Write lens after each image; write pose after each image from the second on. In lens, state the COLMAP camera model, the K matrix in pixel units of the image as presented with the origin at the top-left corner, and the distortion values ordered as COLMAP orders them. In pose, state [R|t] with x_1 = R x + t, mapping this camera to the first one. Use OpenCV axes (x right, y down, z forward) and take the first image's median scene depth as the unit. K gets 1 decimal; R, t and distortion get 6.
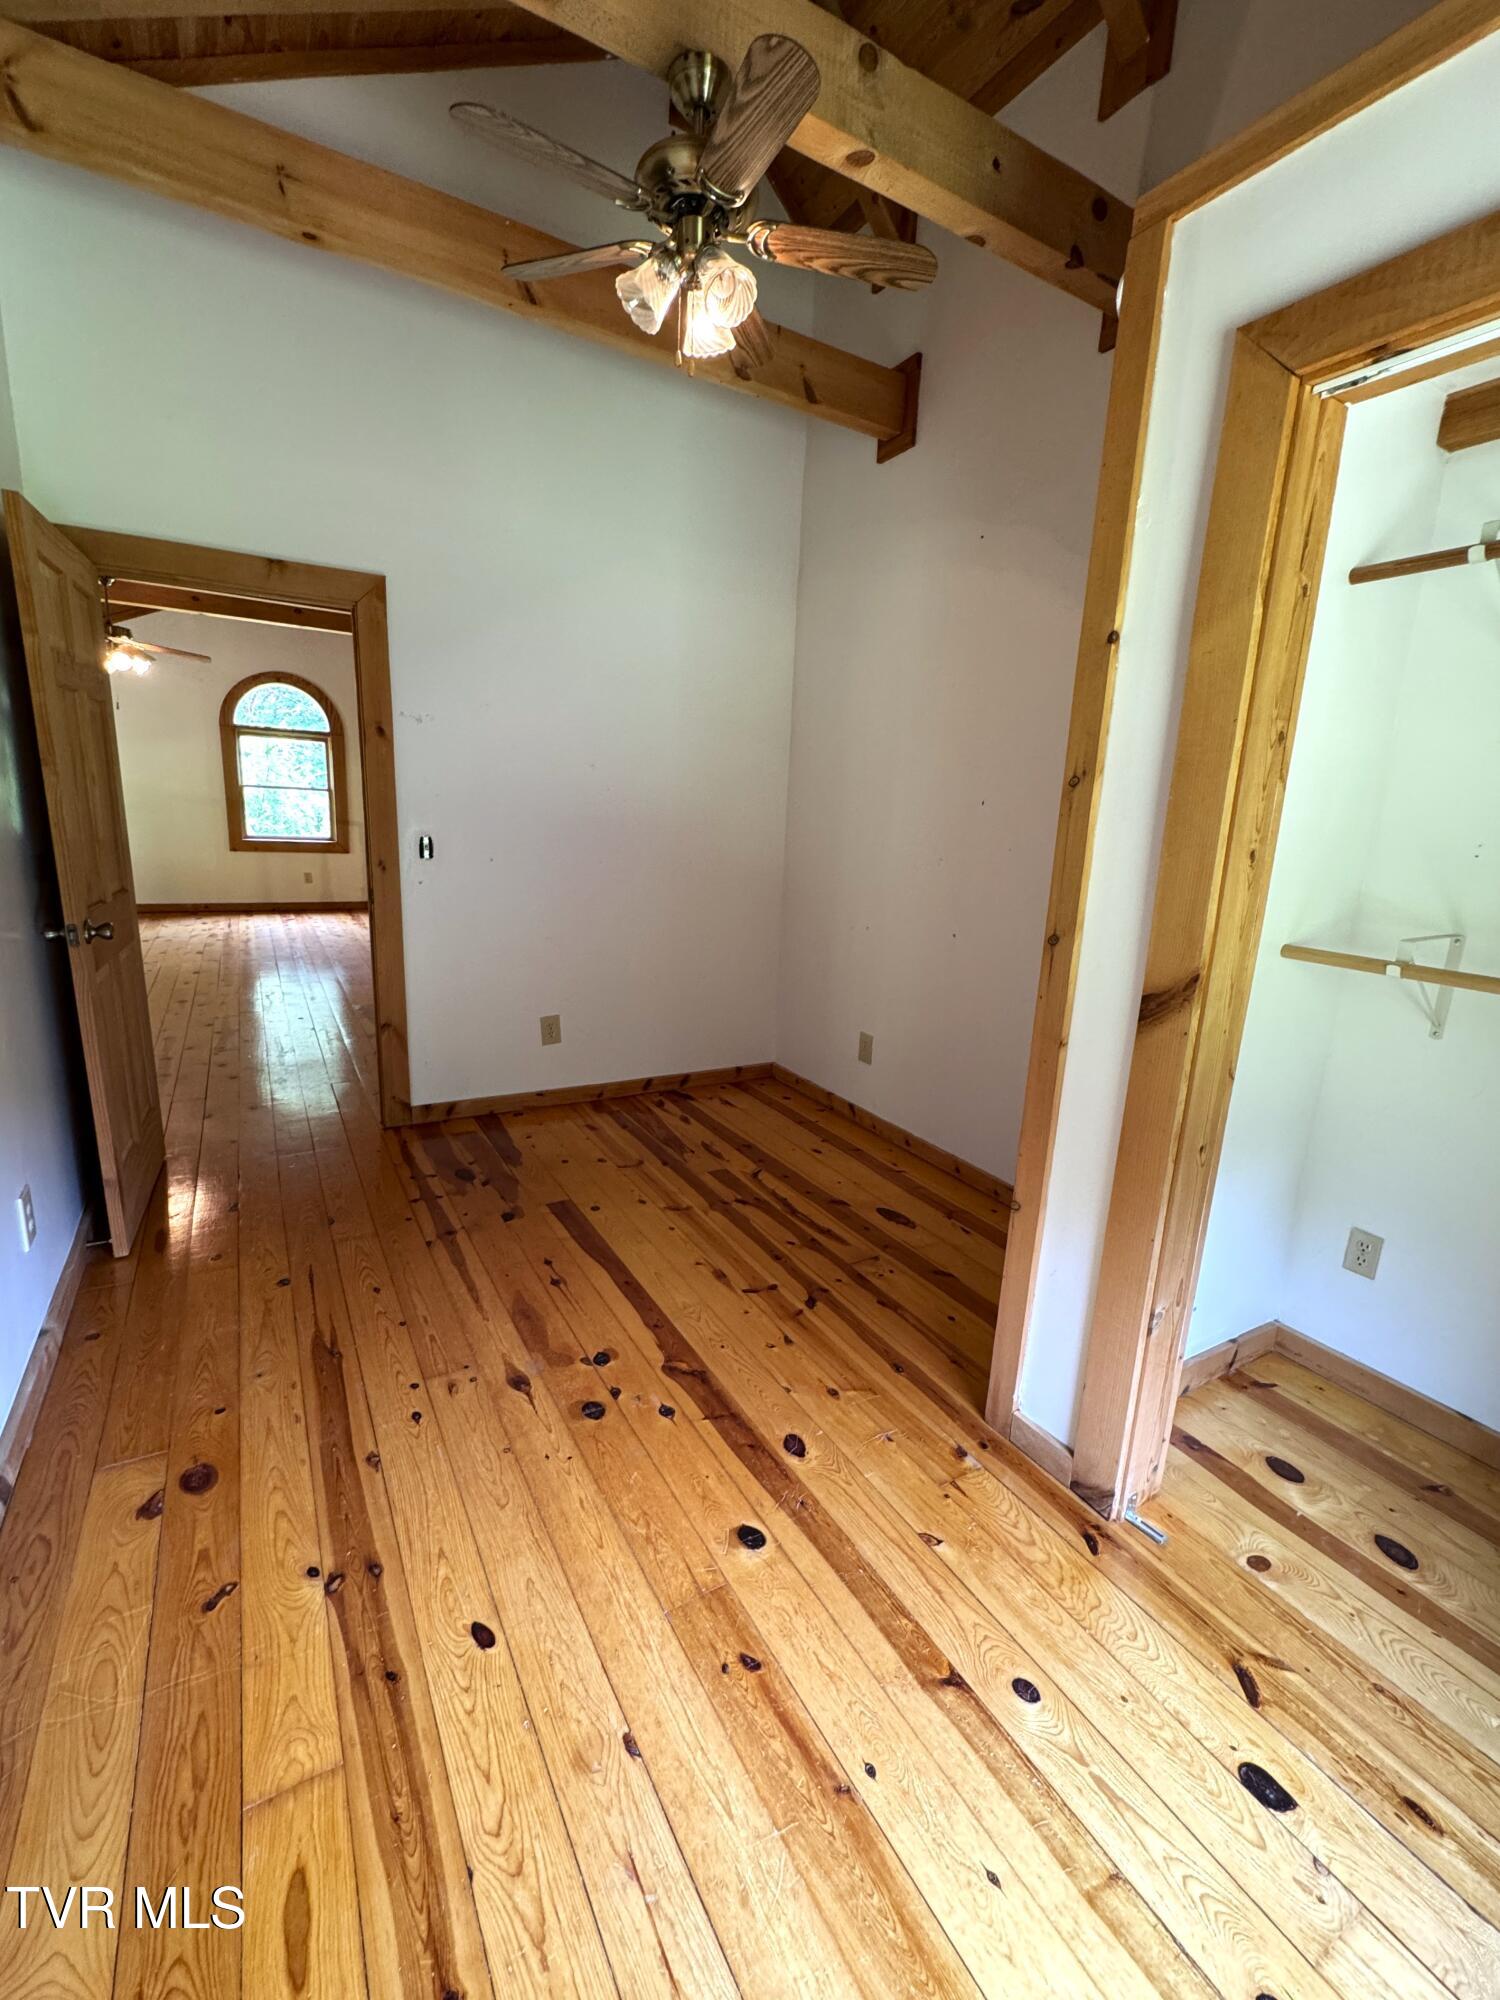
lens RADIAL K [[817.5, 0, 738.0], [0, 817.5, 994.9], [0, 0, 1]] dist [-0.002215, -0.000109]
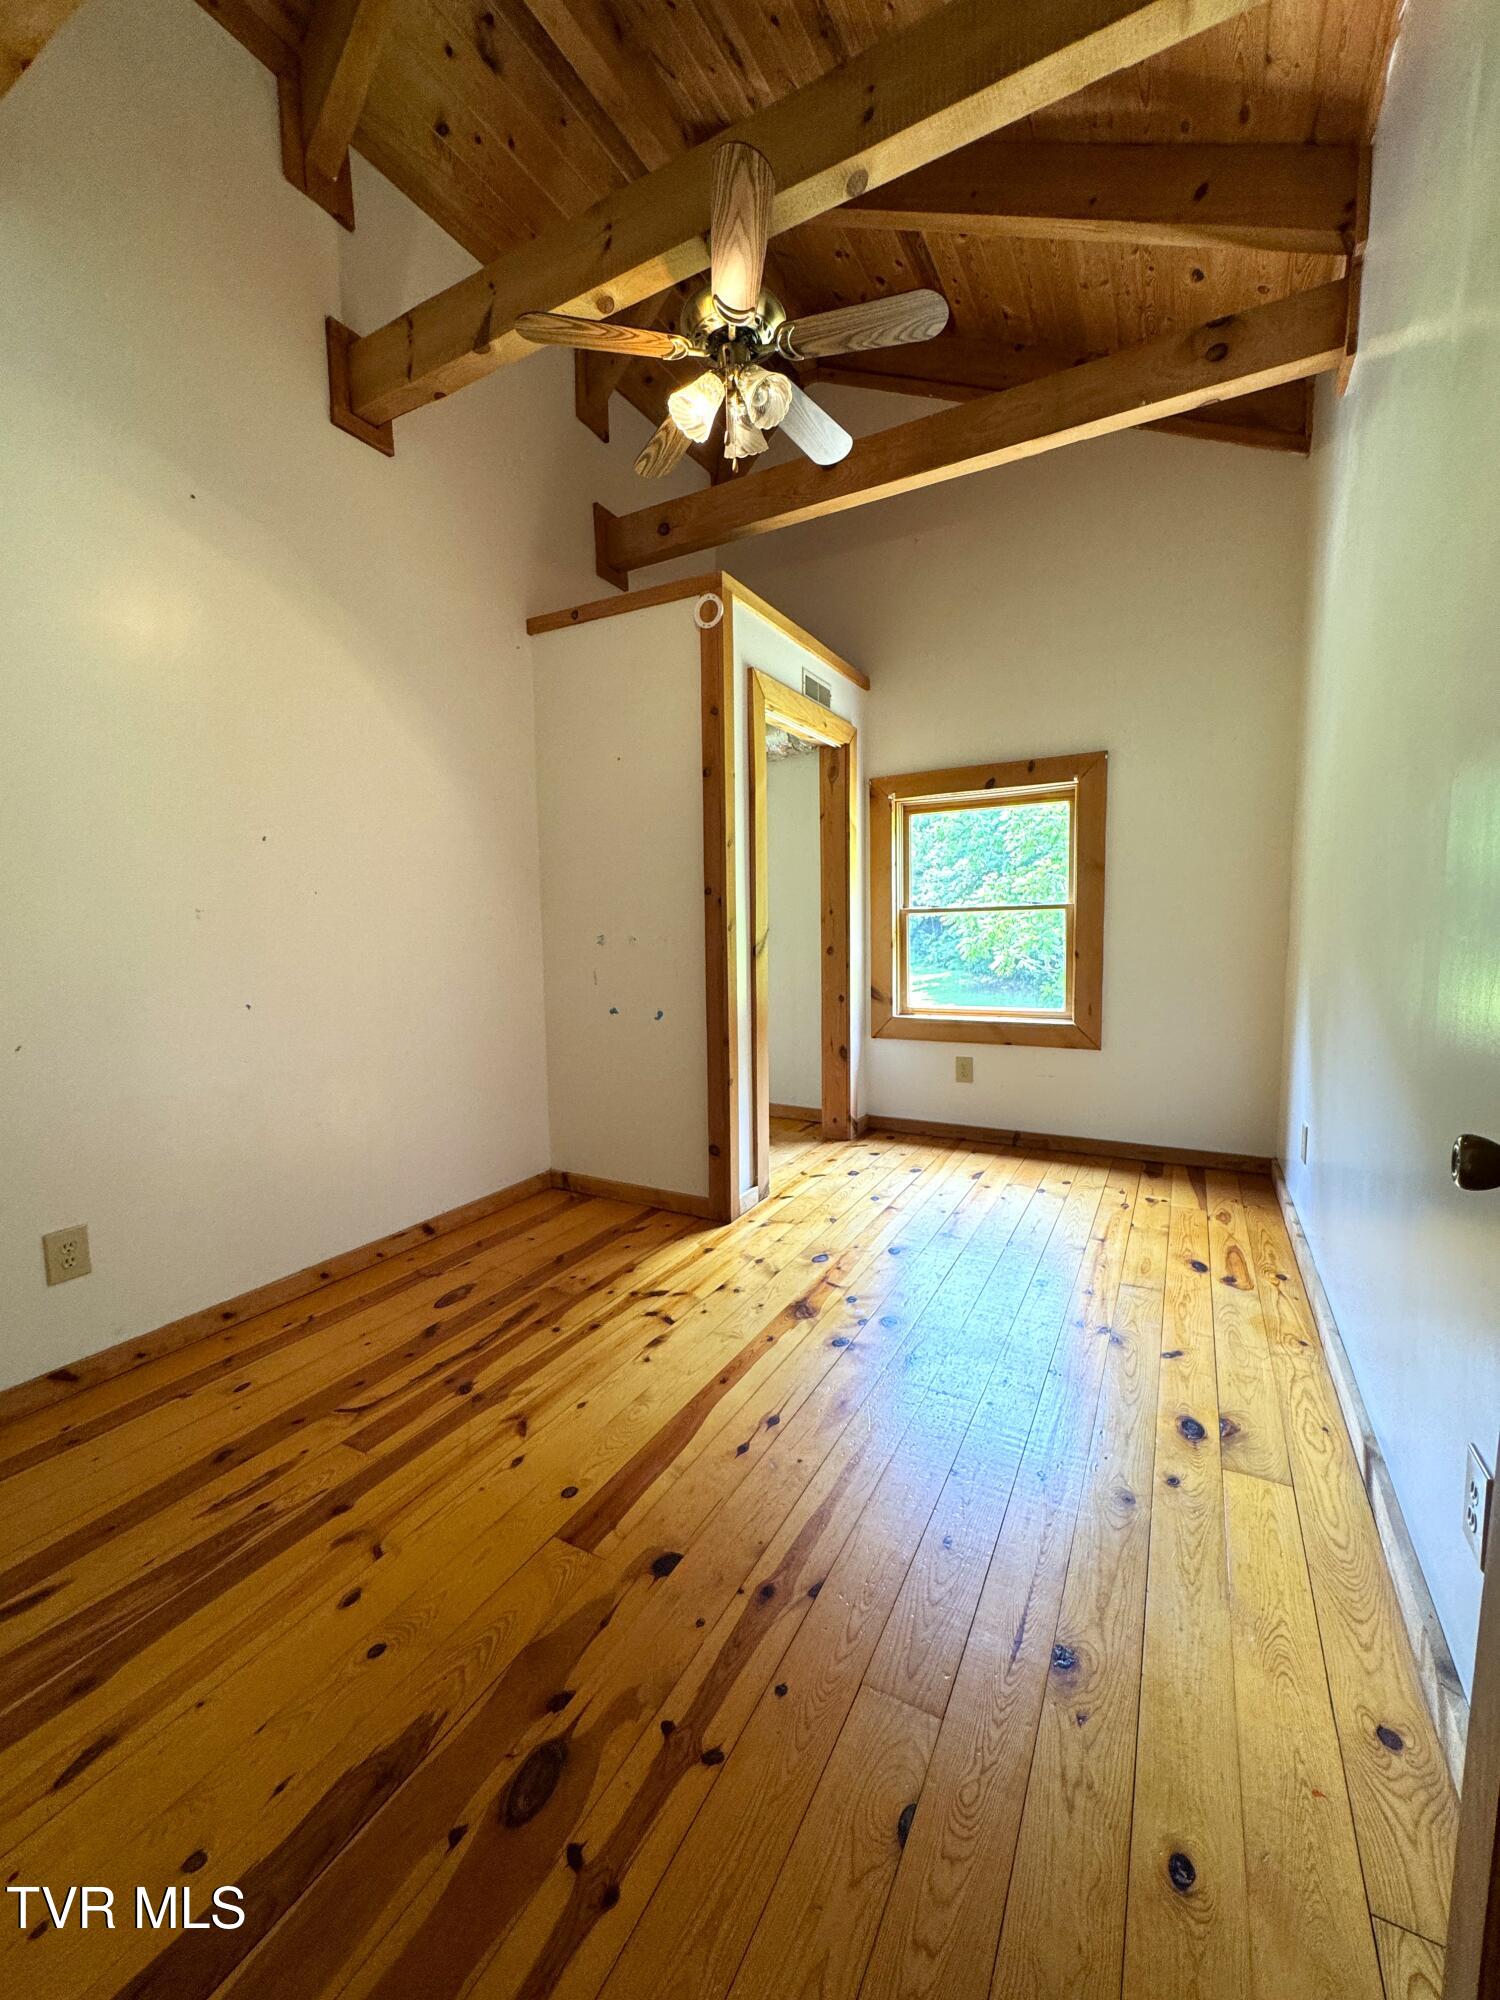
lens RADIAL K [[817.5, 0, 738.0], [0, 817.5, 994.9], [0, 0, 1]] dist [-0.002215, -0.000109]
pose [[-0.505298, -0.118727, 0.854738, -0.673162], [0.179142, 0.954480, 0.238486, -0.197194], [-0.844146, 0.273626, -0.461028, 1.023972]]
